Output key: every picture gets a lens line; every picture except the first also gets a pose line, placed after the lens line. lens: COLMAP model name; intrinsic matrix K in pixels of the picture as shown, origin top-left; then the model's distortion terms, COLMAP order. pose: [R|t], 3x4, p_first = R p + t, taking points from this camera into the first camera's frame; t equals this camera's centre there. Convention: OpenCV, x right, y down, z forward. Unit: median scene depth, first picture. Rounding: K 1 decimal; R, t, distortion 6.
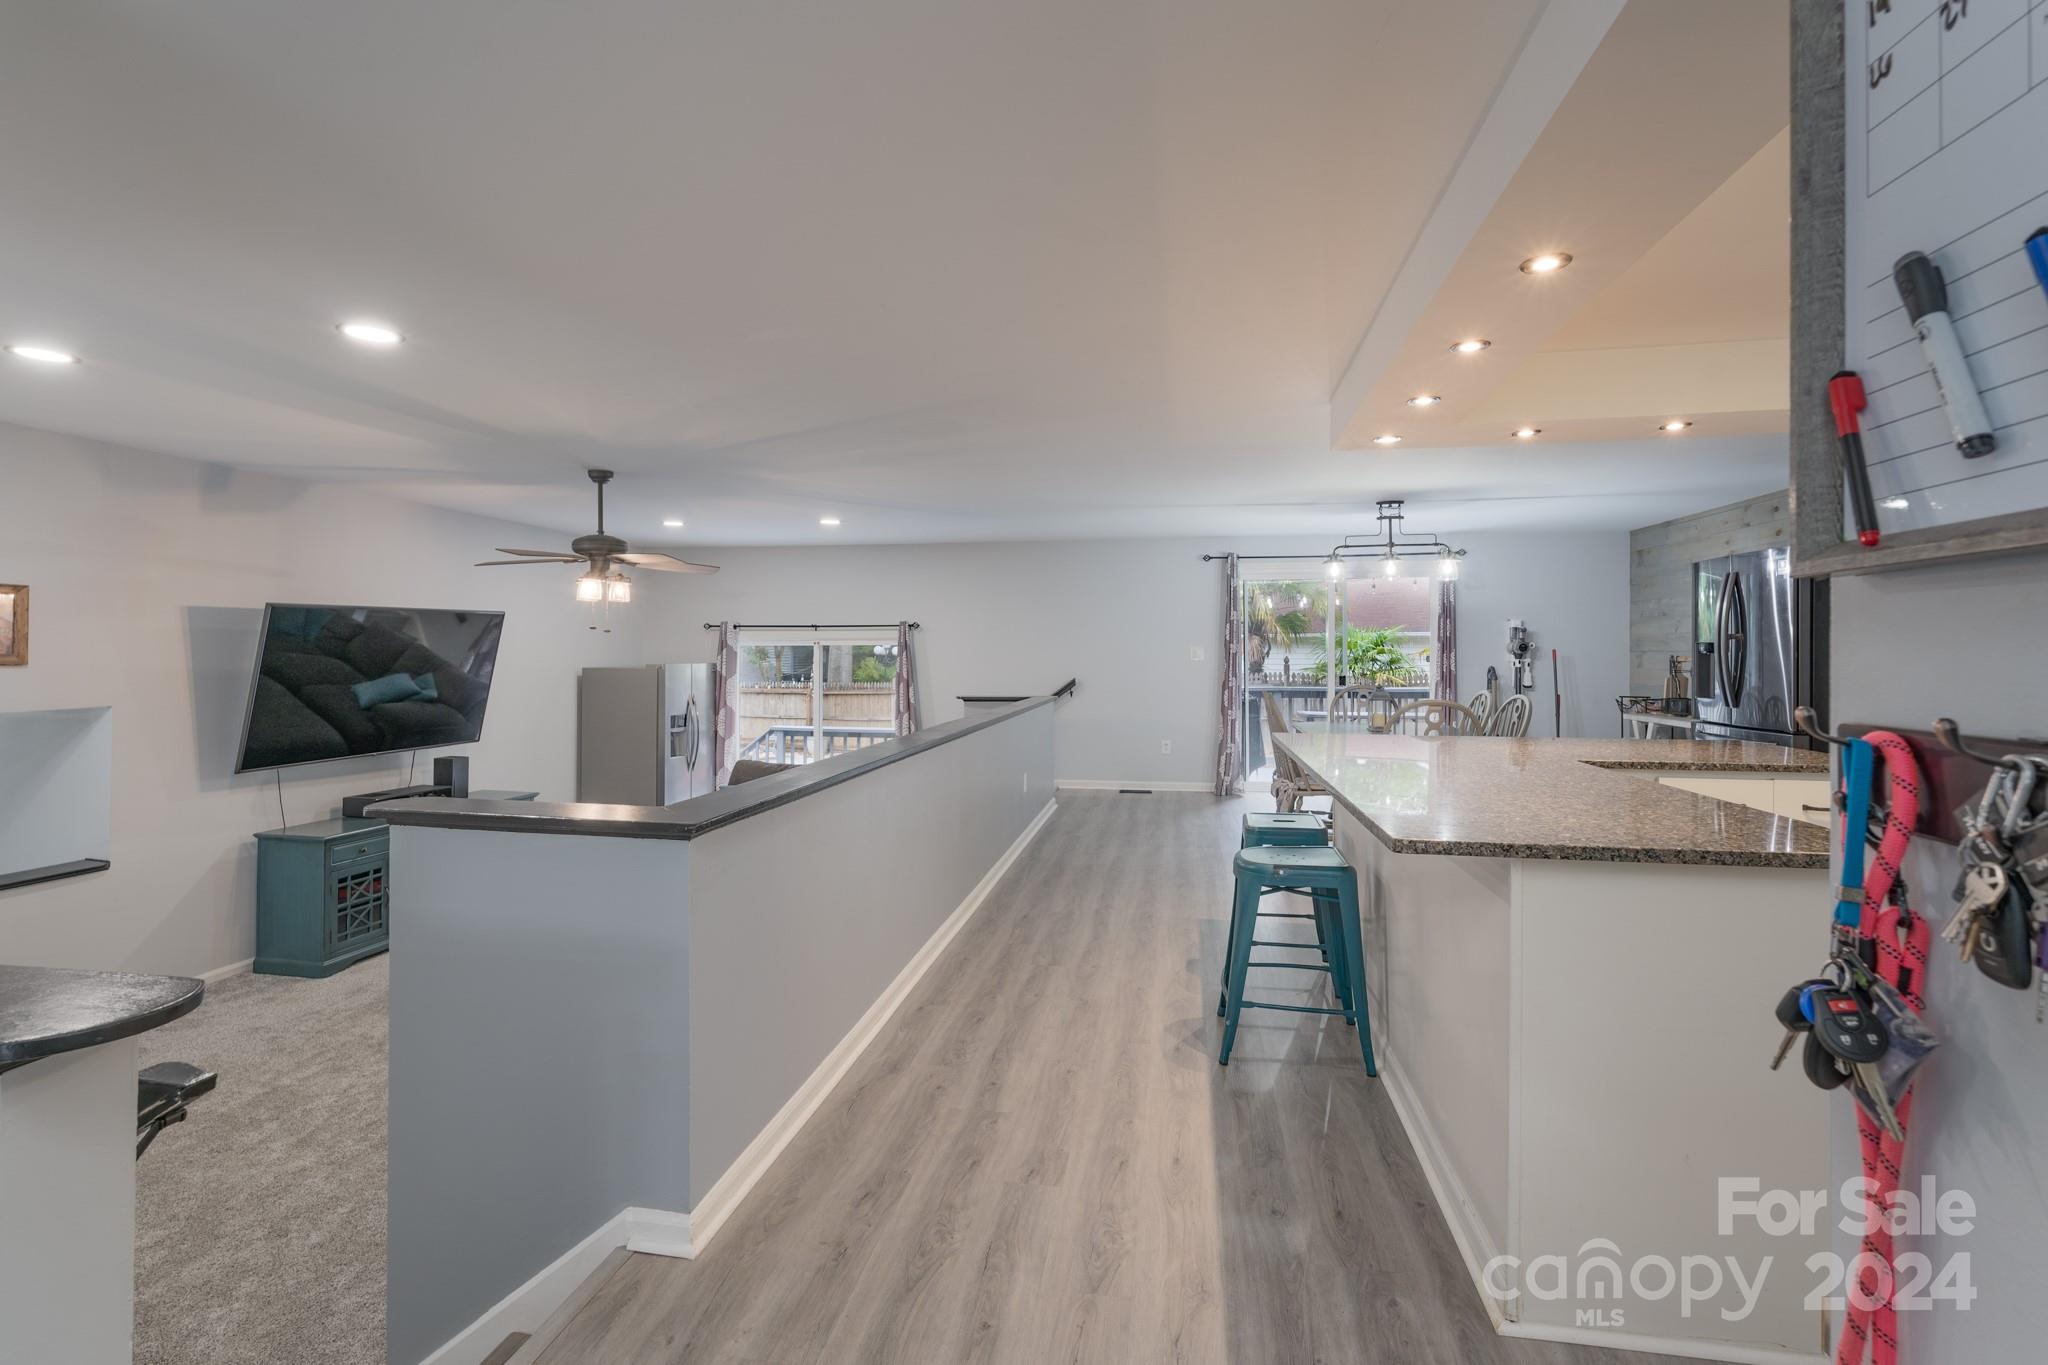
lens RADIAL K [[930.5, 0, 1024.0], [0, 930.5, 652.6], [0, 0, 1]] dist [-0.005213, 0.001419]
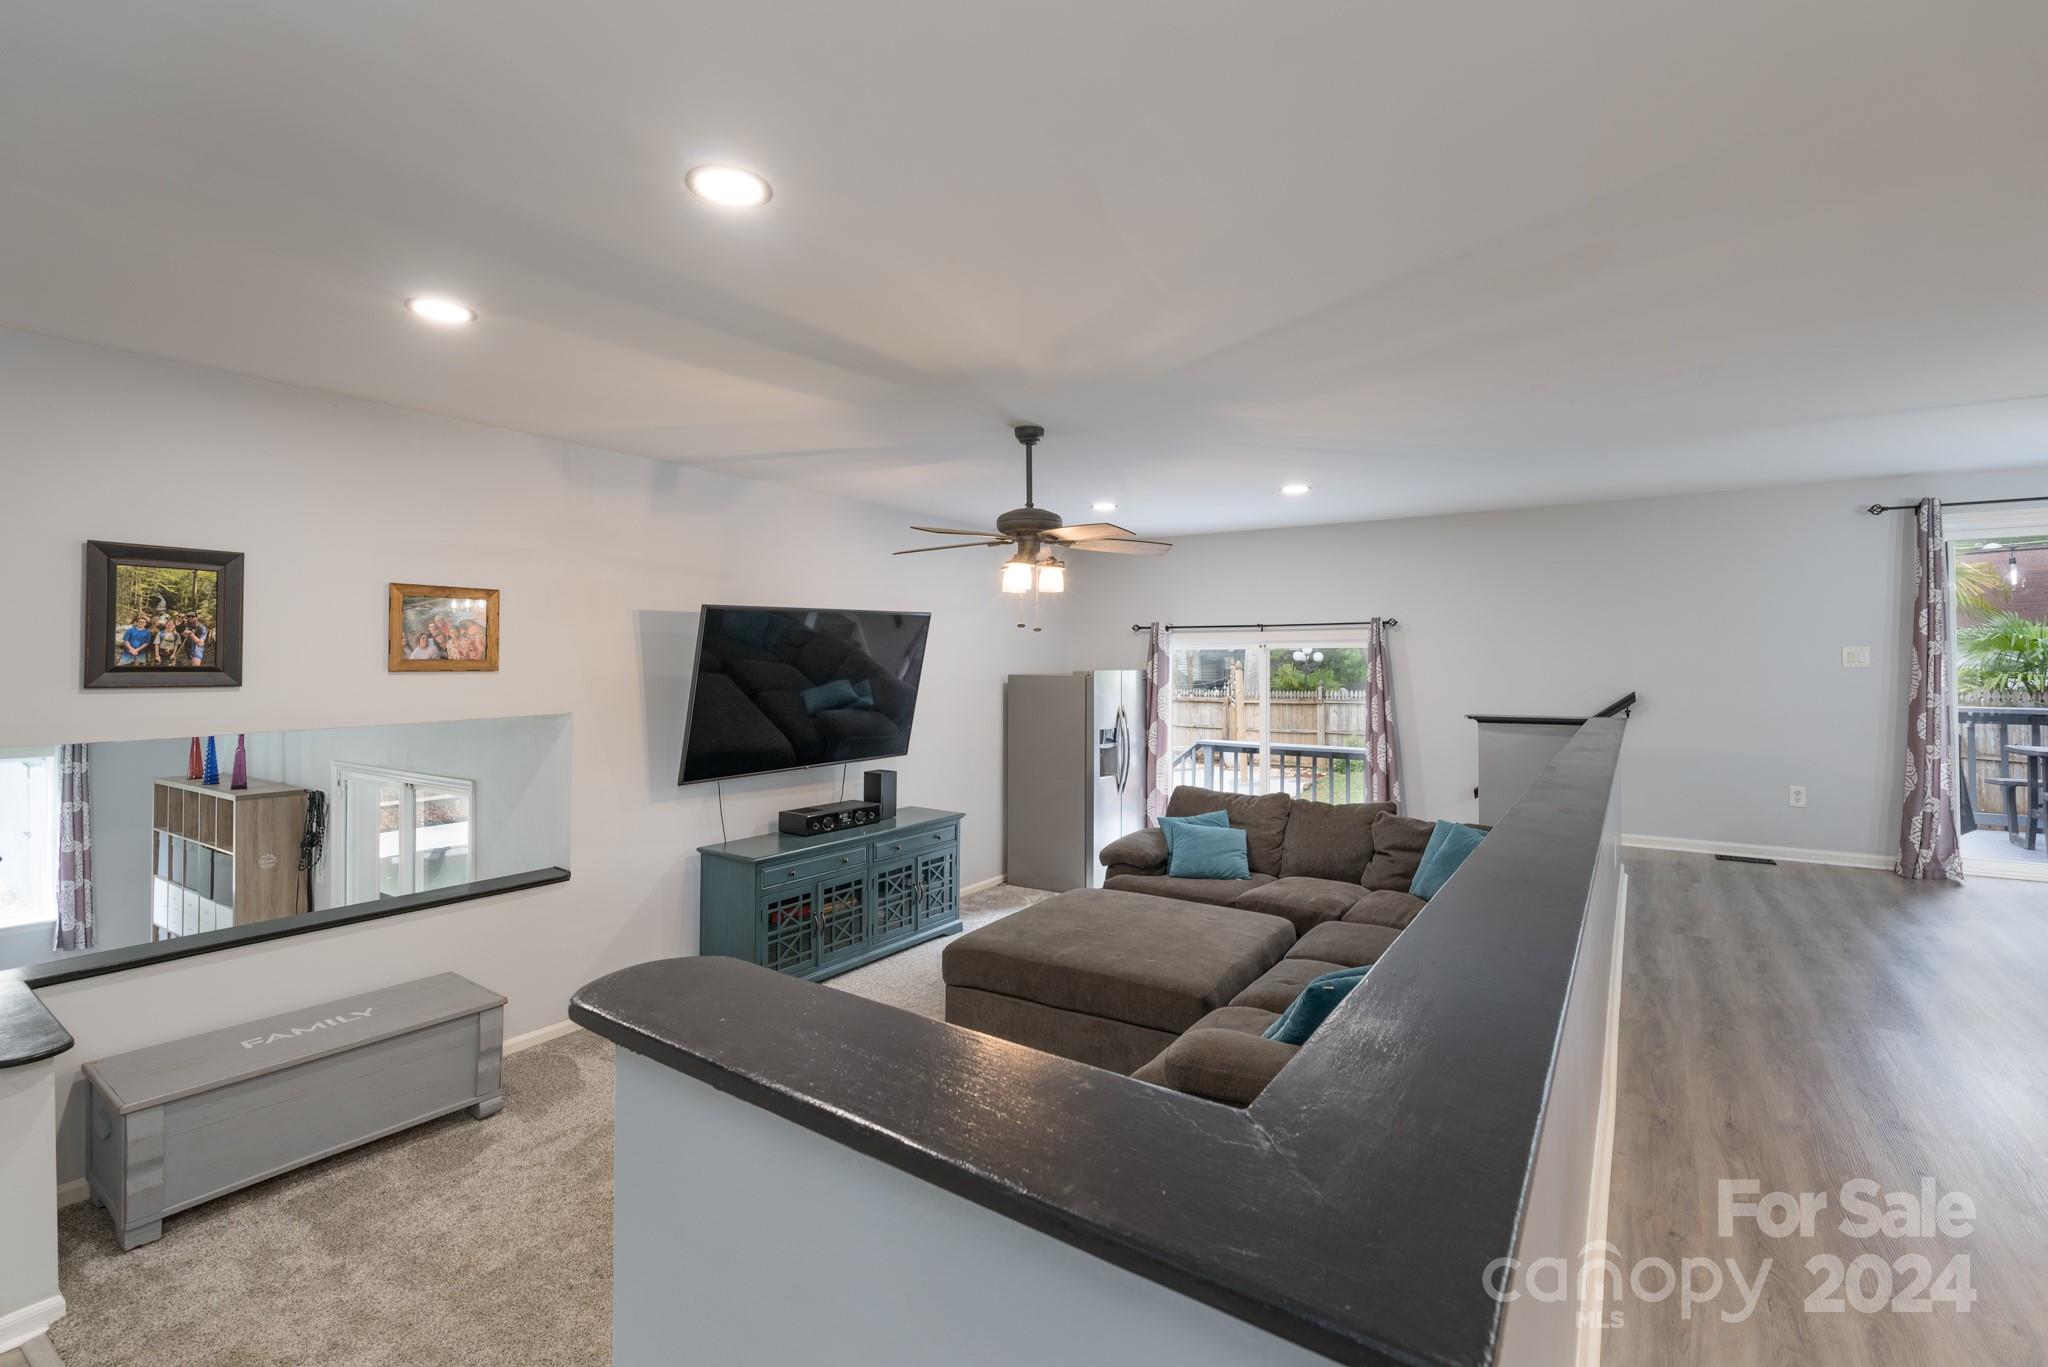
lens RADIAL K [[930.5, 0, 1028.9], [0, 930.5, 654.5], [0, 0, 1]] dist [-0.005213, 0.001419]
pose [[0.912838, -0.004764, -0.408294, -0.092631], [0.002719, 0.999981, -0.005590, 0.001737], [0.408313, 0.003993, 0.912833, 0.192930]]
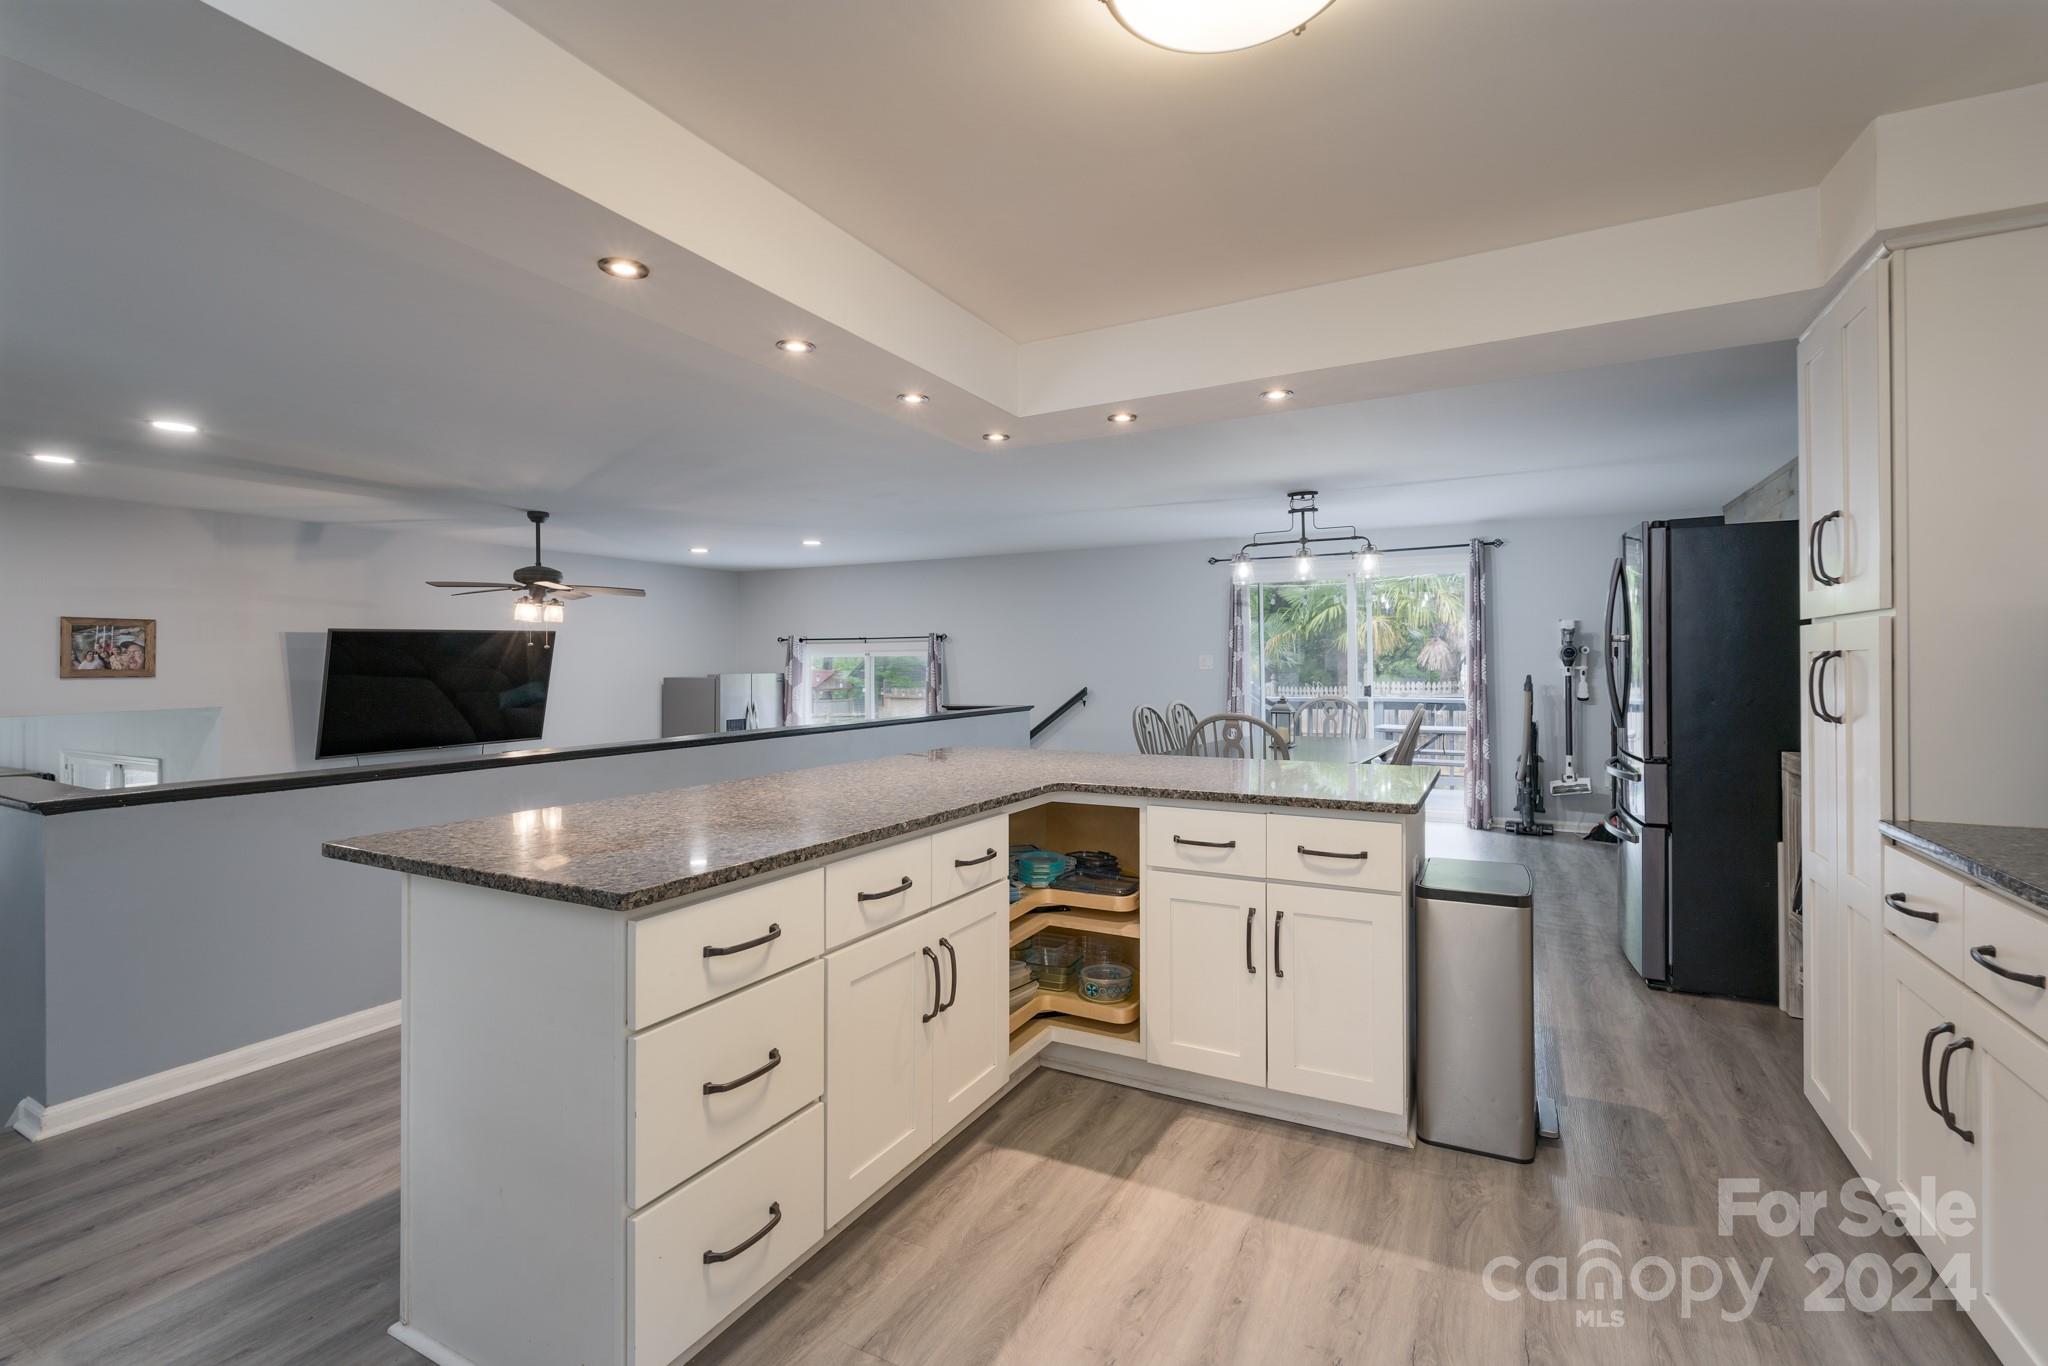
lens RADIAL K [[930.5, 0, 1017.6], [0, 930.5, 636.6], [0, 0, 1]] dist [-0.005213, 0.001419]
pose [[0.947789, -0.015034, -0.318544, 0.352860], [0.006862, 0.999618, -0.026760, -0.000807], [0.318825, 0.023177, 0.947530, 0.052850]]
